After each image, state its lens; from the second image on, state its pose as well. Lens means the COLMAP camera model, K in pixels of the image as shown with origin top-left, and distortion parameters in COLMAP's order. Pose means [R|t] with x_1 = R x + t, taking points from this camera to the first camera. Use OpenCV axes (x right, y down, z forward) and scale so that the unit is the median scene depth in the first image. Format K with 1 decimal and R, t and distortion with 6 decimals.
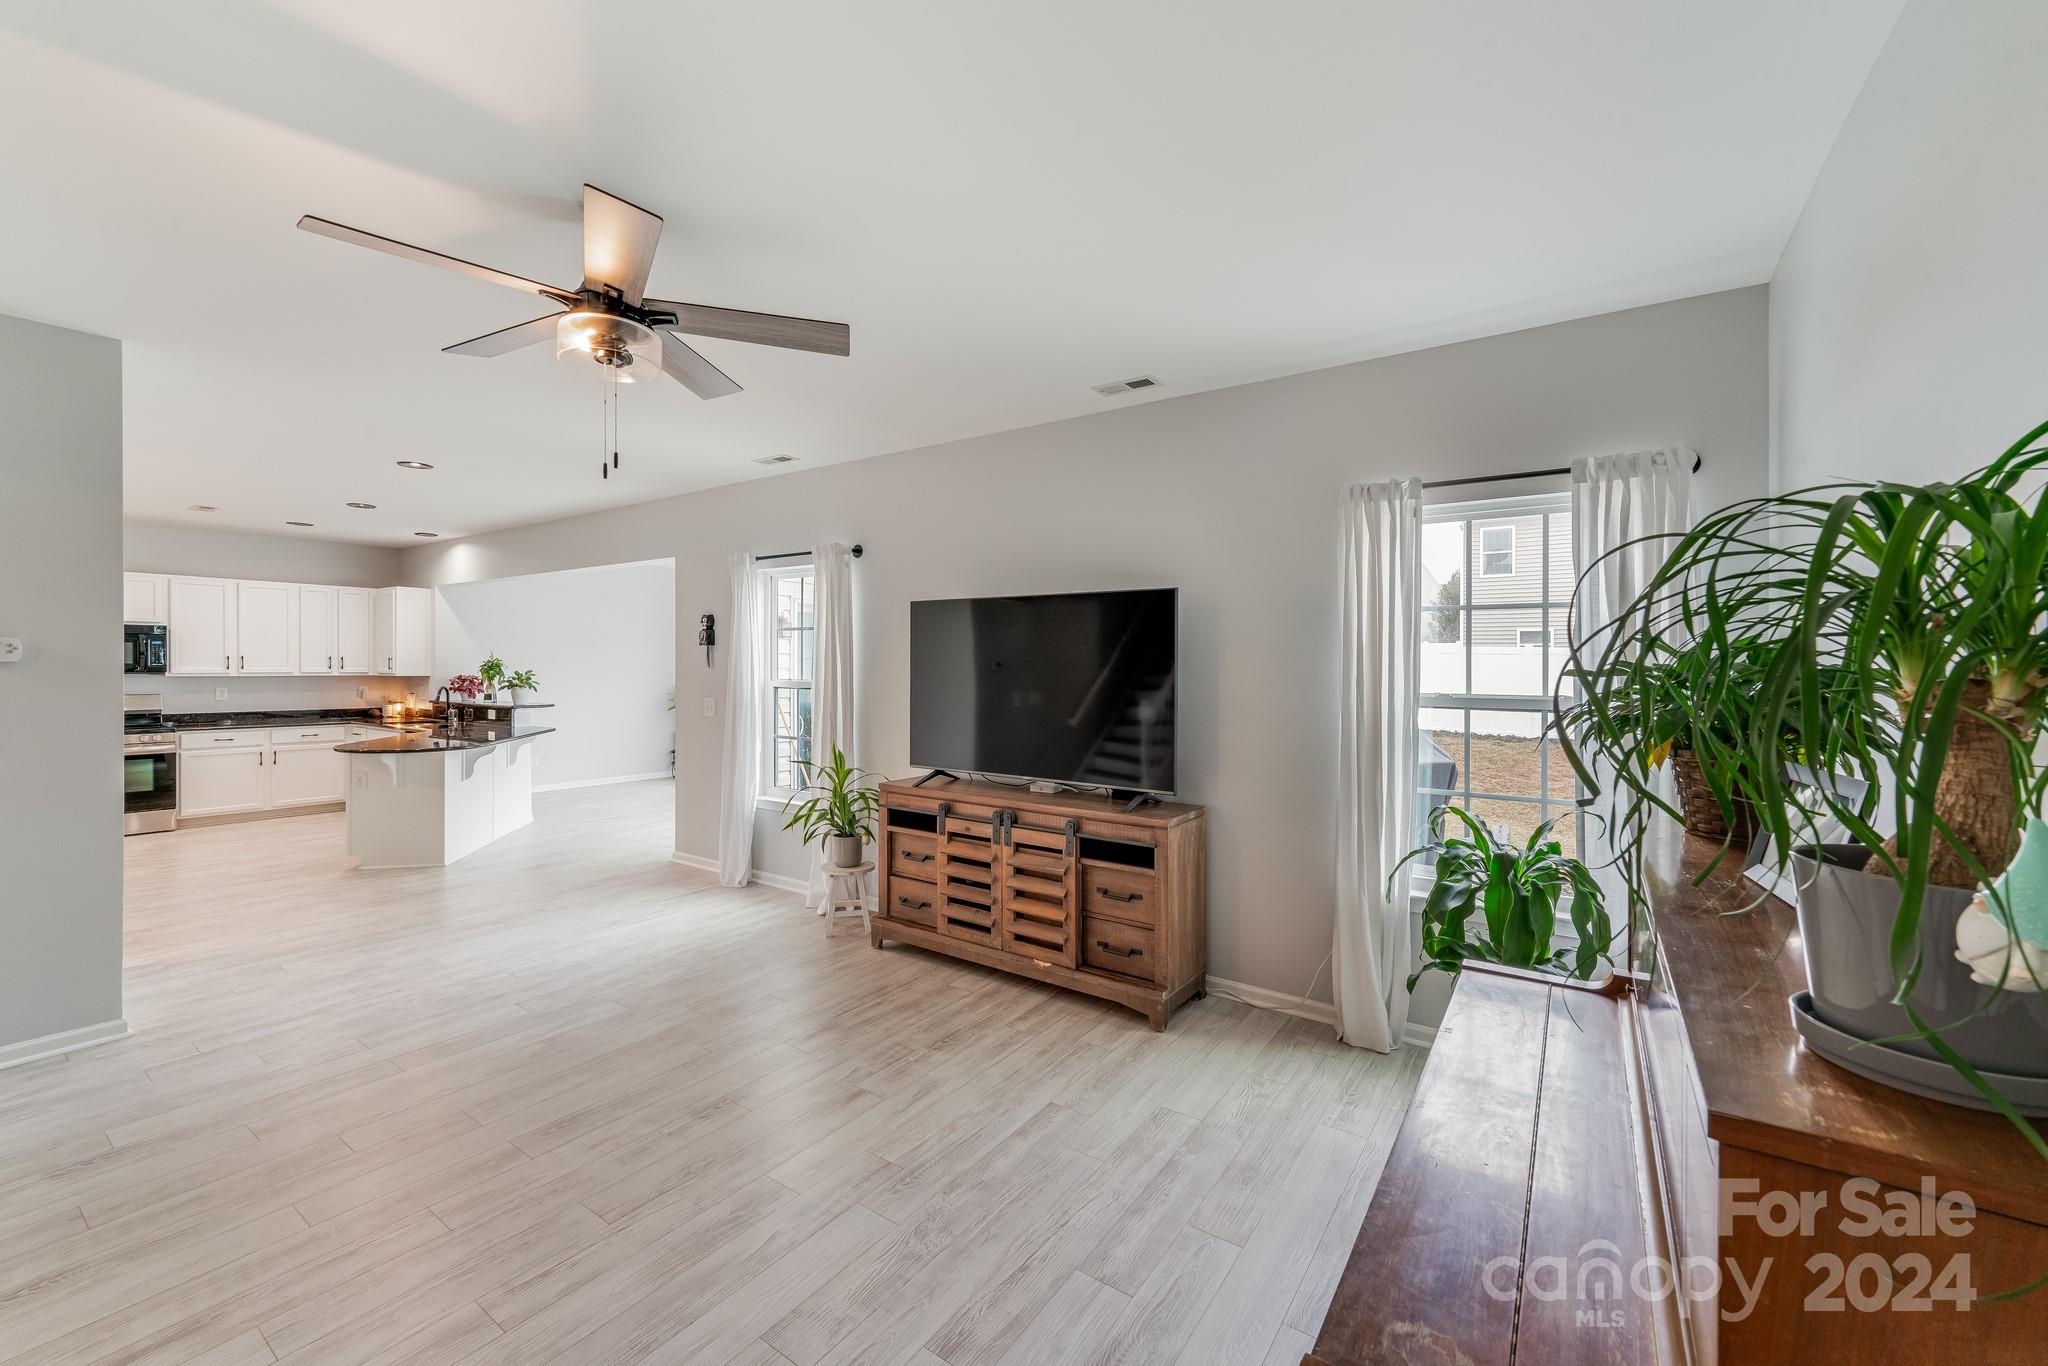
lens RADIAL K [[823.1, 0, 1016.5], [0, 823.1, 669.6], [0, 0, 1]] dist [0.000243, -0.000169]
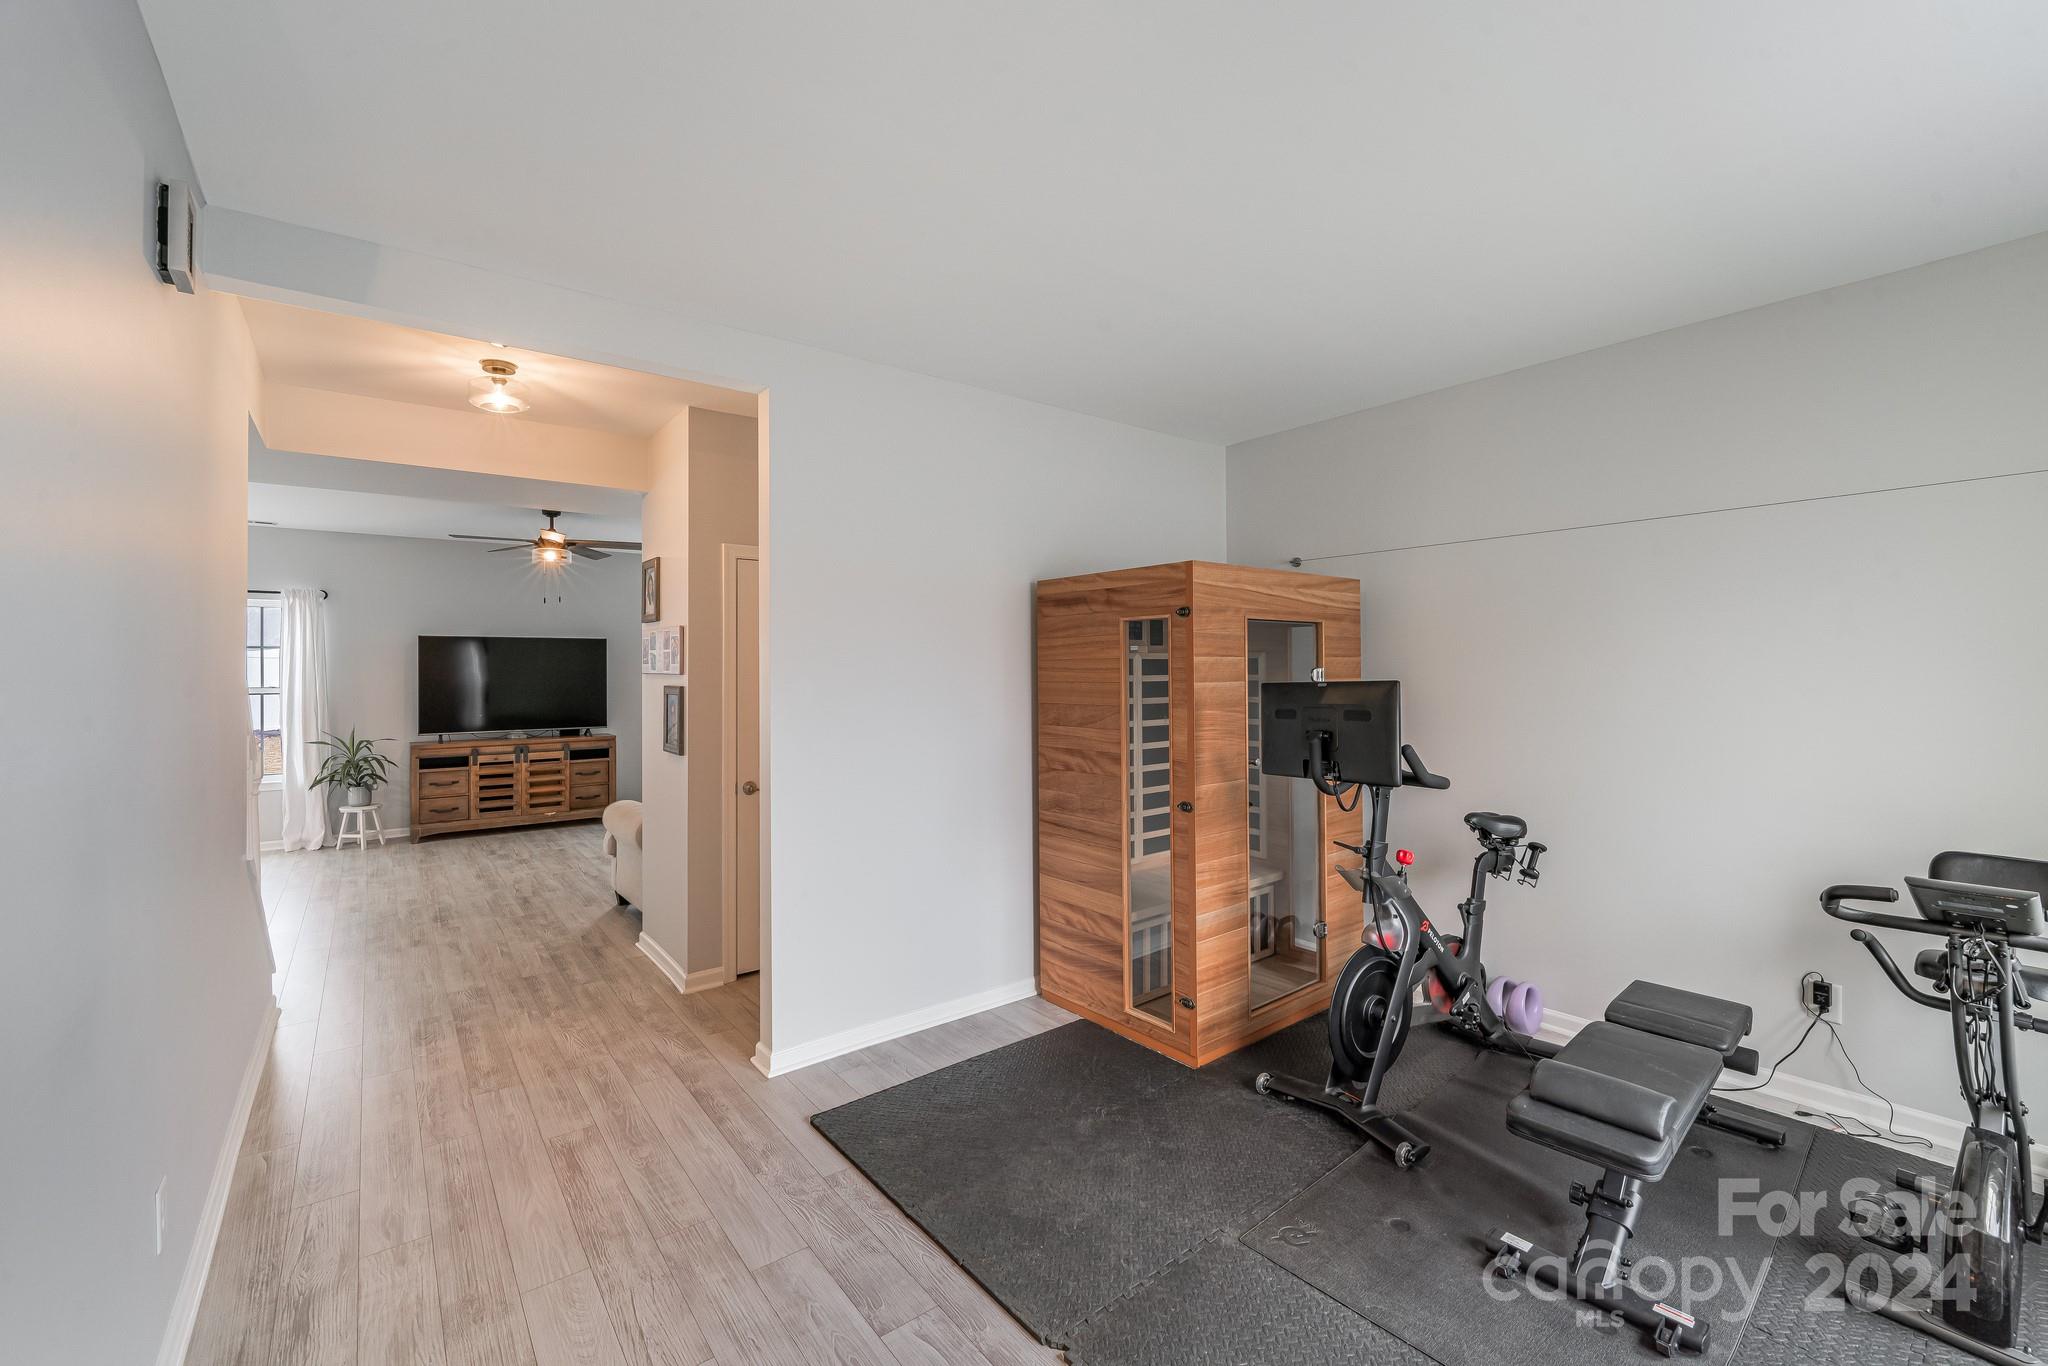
lens RADIAL K [[823.1, 0, 1016.5], [0, 823.1, 669.6], [0, 0, 1]] dist [0.000243, -0.000169]
pose [[0.291302, -0.007653, 0.956601, -1.596052], [0.009821, 0.999939, 0.005009, -0.012686], [-0.956581, 0.007936, 0.291359, -0.748255]]
